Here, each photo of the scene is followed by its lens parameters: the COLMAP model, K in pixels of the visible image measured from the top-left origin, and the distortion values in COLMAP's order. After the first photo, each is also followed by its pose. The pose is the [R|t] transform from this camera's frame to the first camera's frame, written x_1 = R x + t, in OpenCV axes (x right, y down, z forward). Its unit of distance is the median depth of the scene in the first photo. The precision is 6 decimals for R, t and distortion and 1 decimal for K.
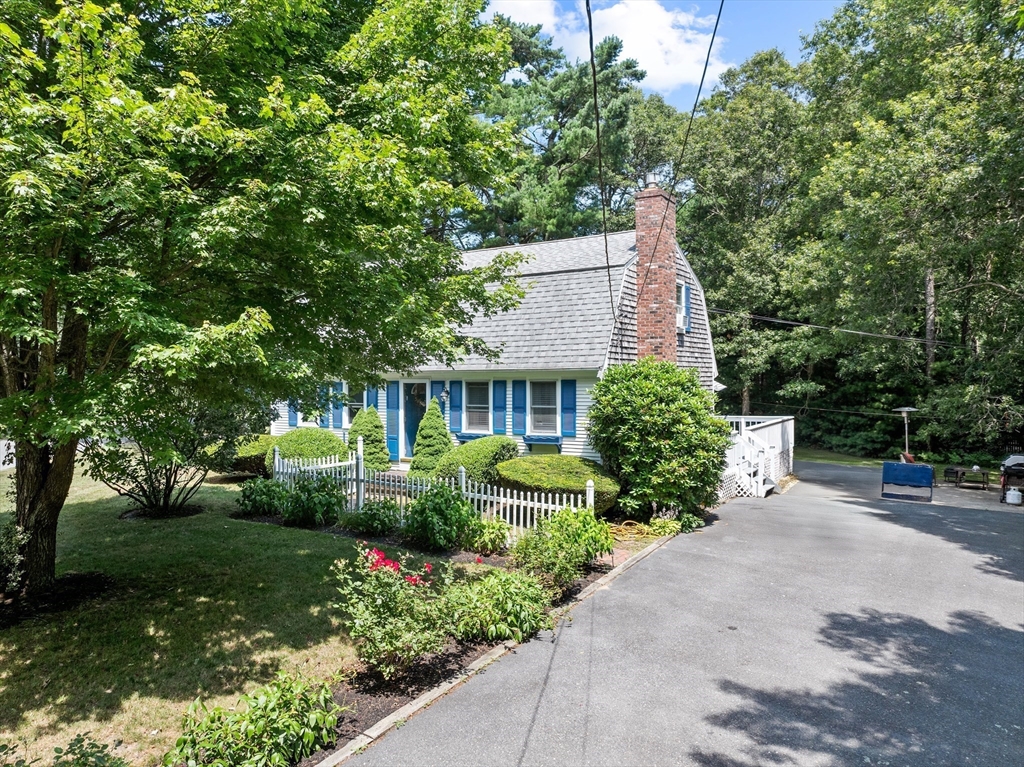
lens RADIAL K [[735.5, 0, 511.9], [0, 735.5, 383.6], [0, 0, 1]] dist [-0.050189, 0.038270]
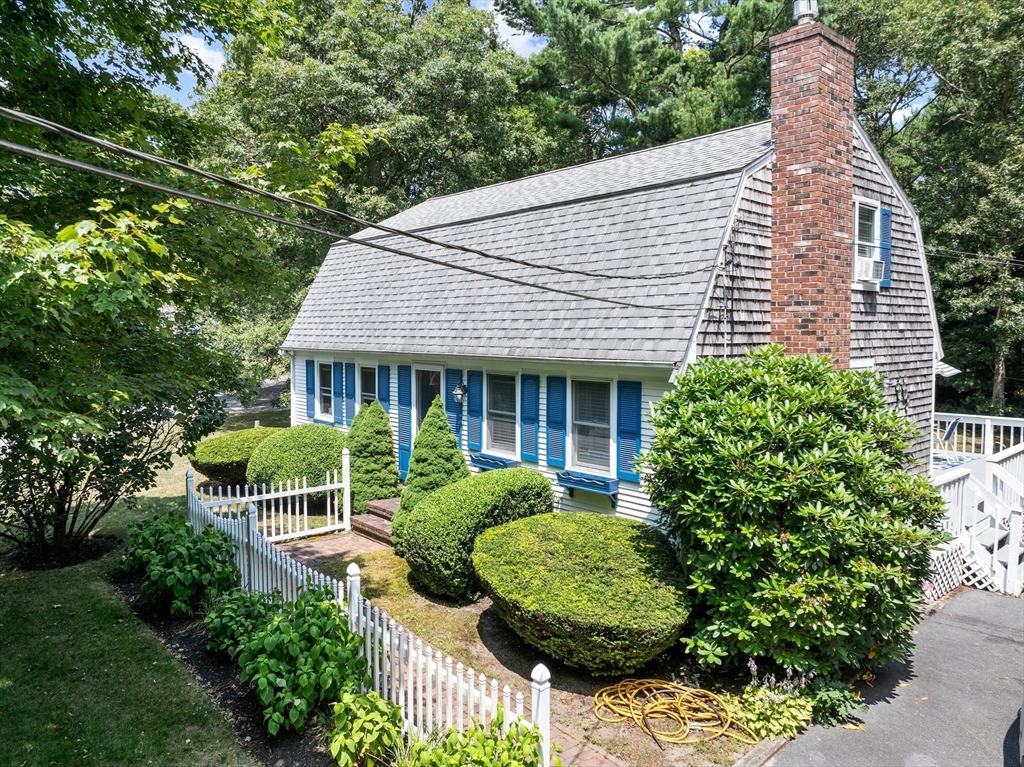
lens RADIAL K [[735.5, 0, 510.7], [0, 735.5, 374.5], [0, 0, 1]] dist [-0.050189, 0.038270]
pose [[0.958459, 0.022472, -0.284342, 0.144035], [-0.005535, 0.998169, 0.060229, -0.041944], [0.285175, -0.056153, 0.956829, 0.424850]]
